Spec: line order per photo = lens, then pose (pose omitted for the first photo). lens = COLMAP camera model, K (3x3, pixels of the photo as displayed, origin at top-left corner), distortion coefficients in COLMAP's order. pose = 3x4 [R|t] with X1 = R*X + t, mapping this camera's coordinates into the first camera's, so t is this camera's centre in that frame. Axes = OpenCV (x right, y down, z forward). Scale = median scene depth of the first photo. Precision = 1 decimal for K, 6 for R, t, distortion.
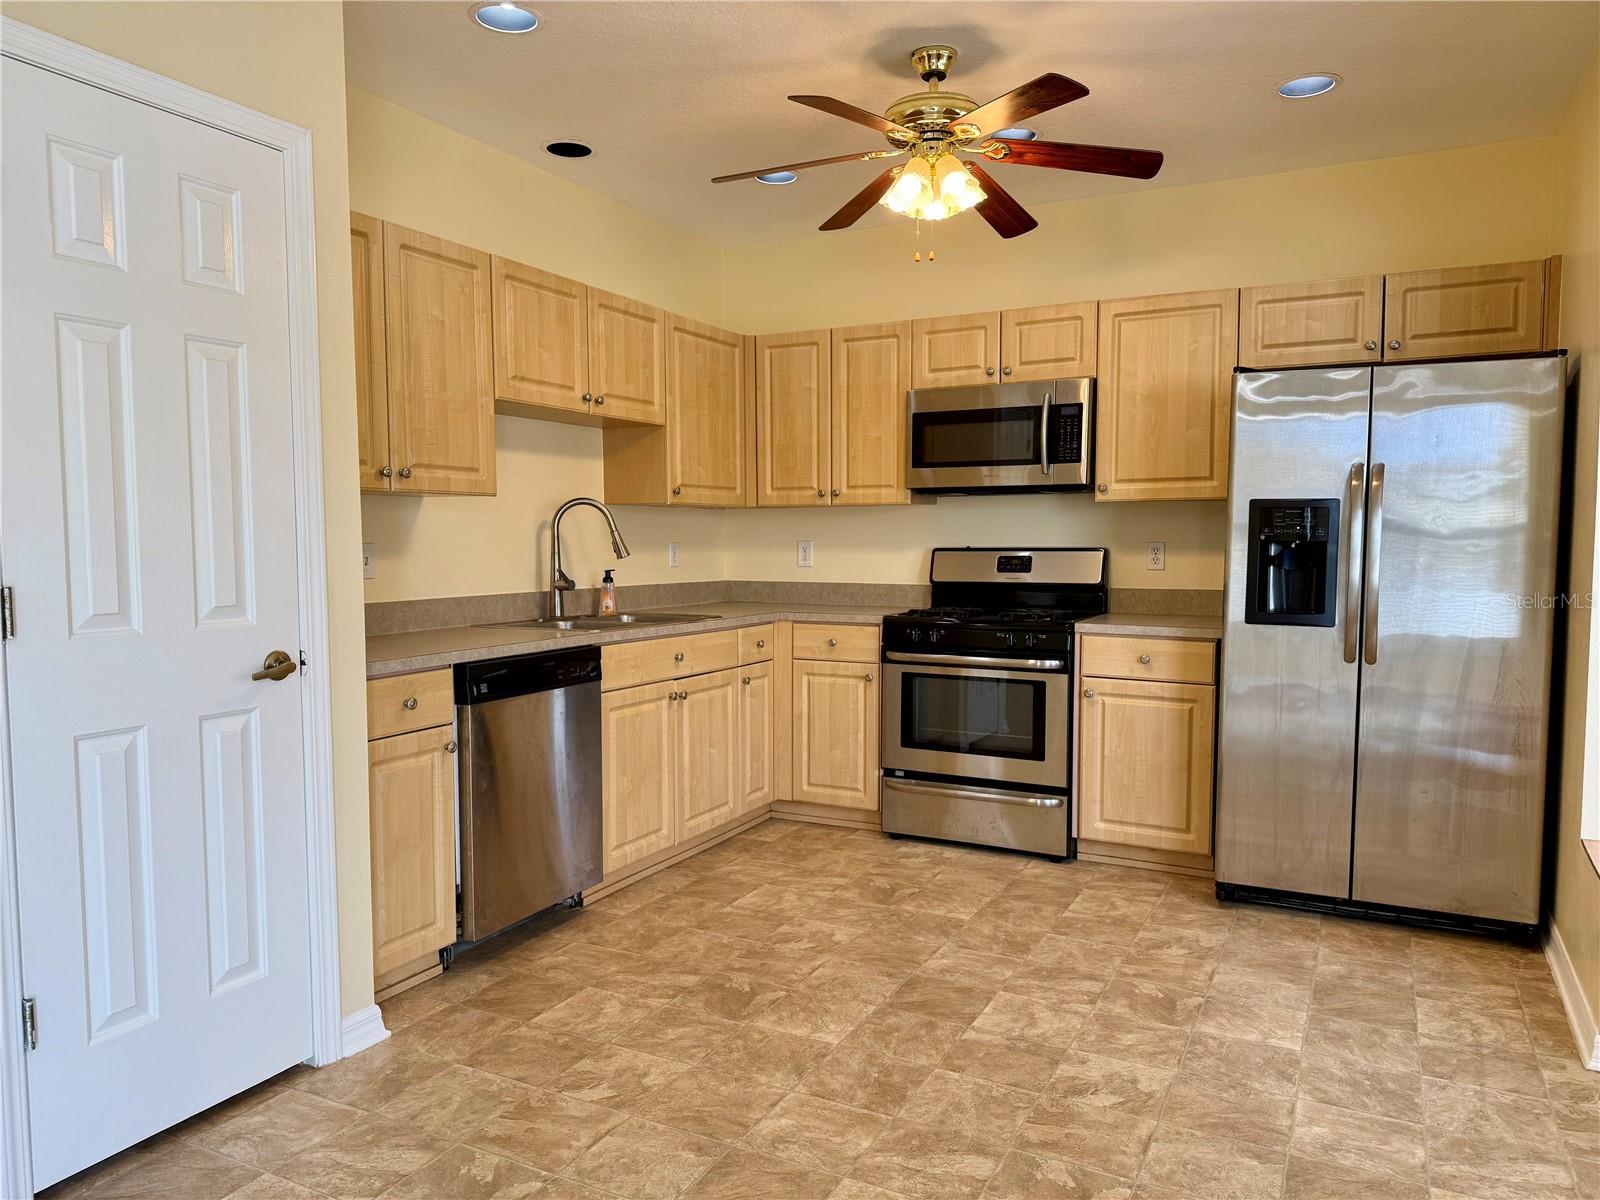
lens RADIAL K [[1123.4, 0, 790.2], [0, 1123.4, 615.1], [0, 0, 1]] dist [0.074370, -0.088816]
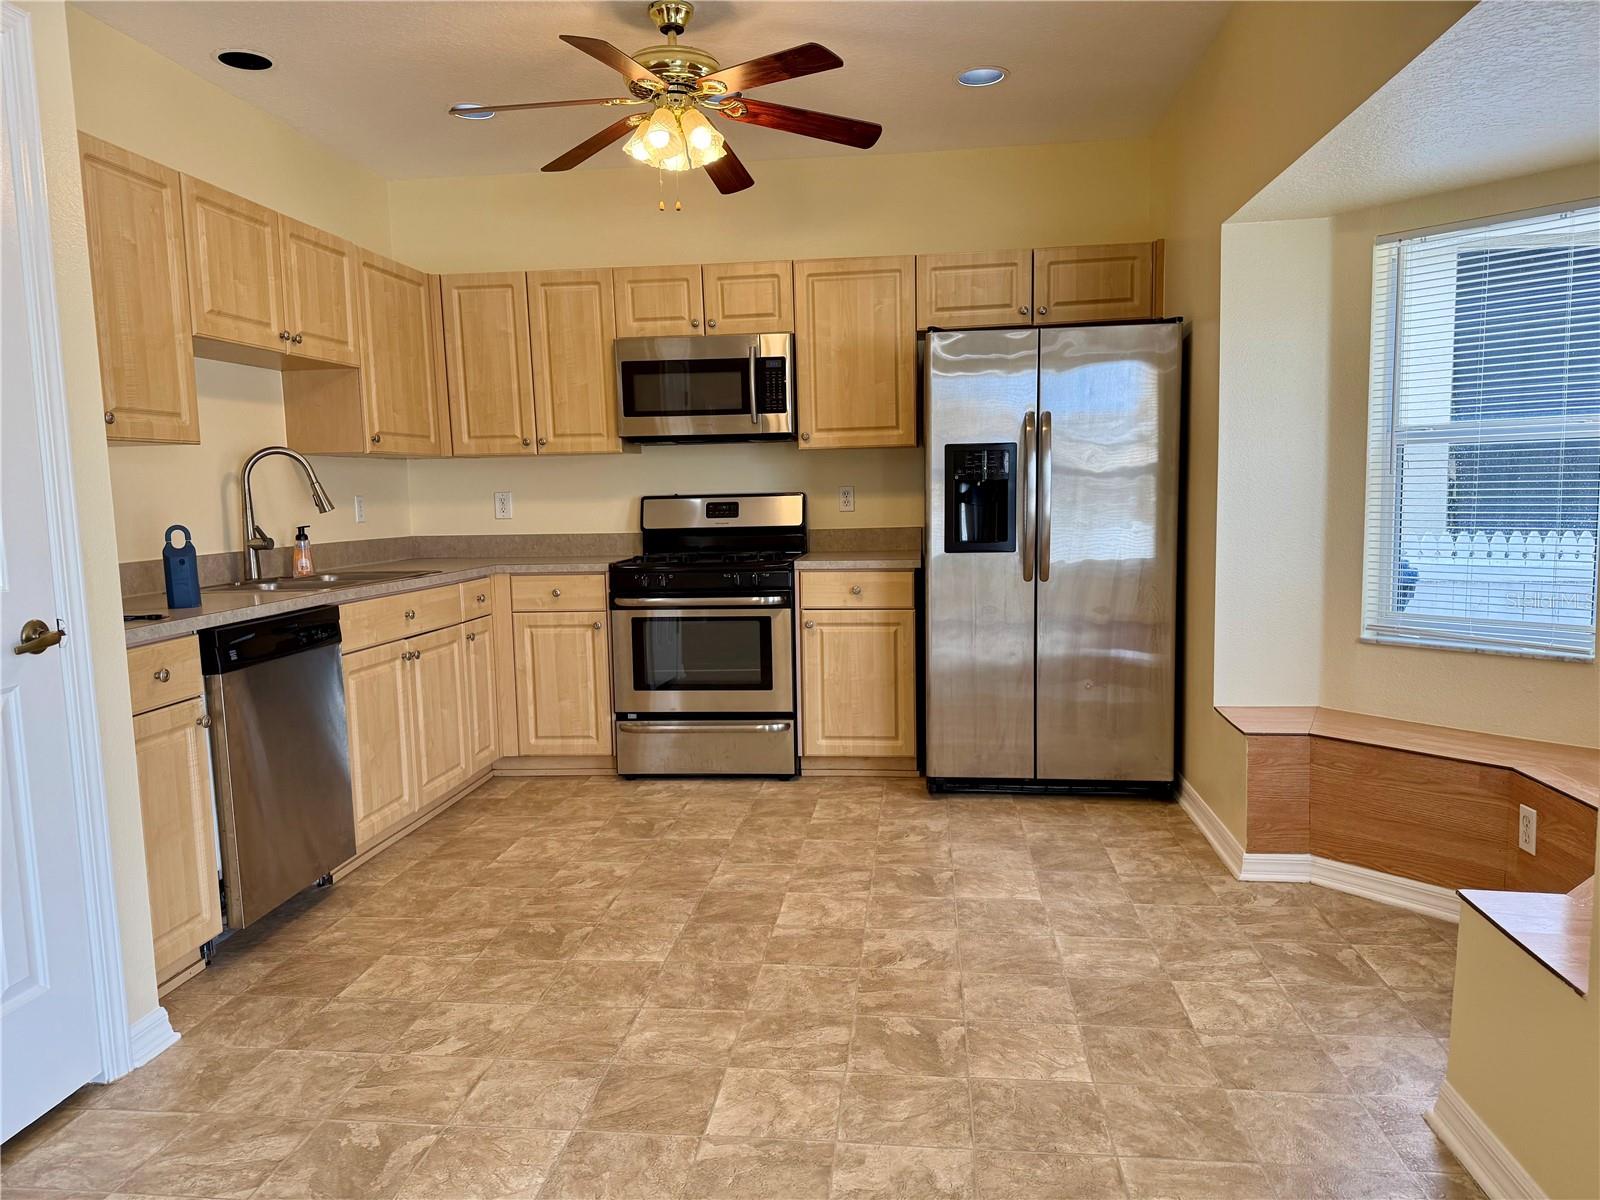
lens RADIAL K [[1123.4, 0, 801.0], [0, 1123.4, 615.5], [0, 0, 1]] dist [0.074370, -0.088816]
pose [[0.934757, -0.062475, 0.349753, -0.141569], [0.048427, 0.997635, 0.048778, 0.008730], [-0.351973, -0.028658, 0.935571, -0.015652]]
